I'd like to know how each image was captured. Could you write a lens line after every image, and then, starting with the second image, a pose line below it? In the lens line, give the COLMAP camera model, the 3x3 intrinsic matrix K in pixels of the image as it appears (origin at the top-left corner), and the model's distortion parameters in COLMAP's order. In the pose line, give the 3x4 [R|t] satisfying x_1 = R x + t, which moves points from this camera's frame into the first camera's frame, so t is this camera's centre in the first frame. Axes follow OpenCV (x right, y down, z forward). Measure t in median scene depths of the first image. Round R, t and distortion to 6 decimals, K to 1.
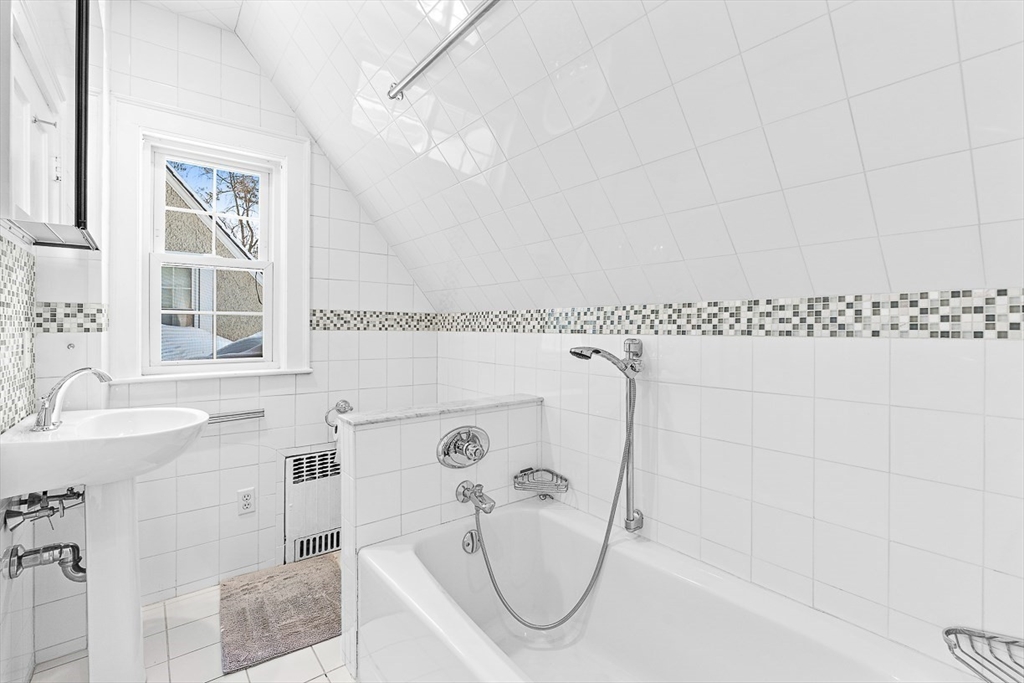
lens RADIAL K [[453.9, 0, 511.3], [0, 453.9, 334.8], [0, 0, 1]] dist [-0.005386, 0.000957]
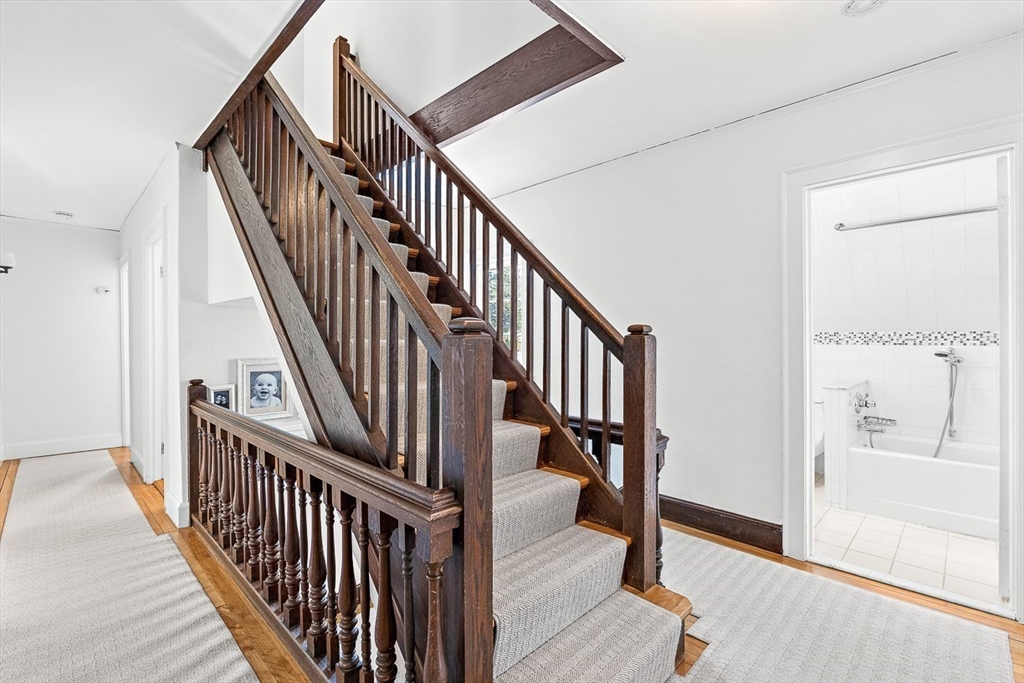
lens RADIAL K [[453.9, 0, 513.6], [0, 453.9, 345.6], [0, 0, 1]] dist [-0.005386, 0.000957]
pose [[0.992114, -0.003947, 0.125277, -1.925164], [0.004119, 0.999991, -0.001117, -0.005723], [-0.125272, 0.001624, 0.992121, -0.802988]]
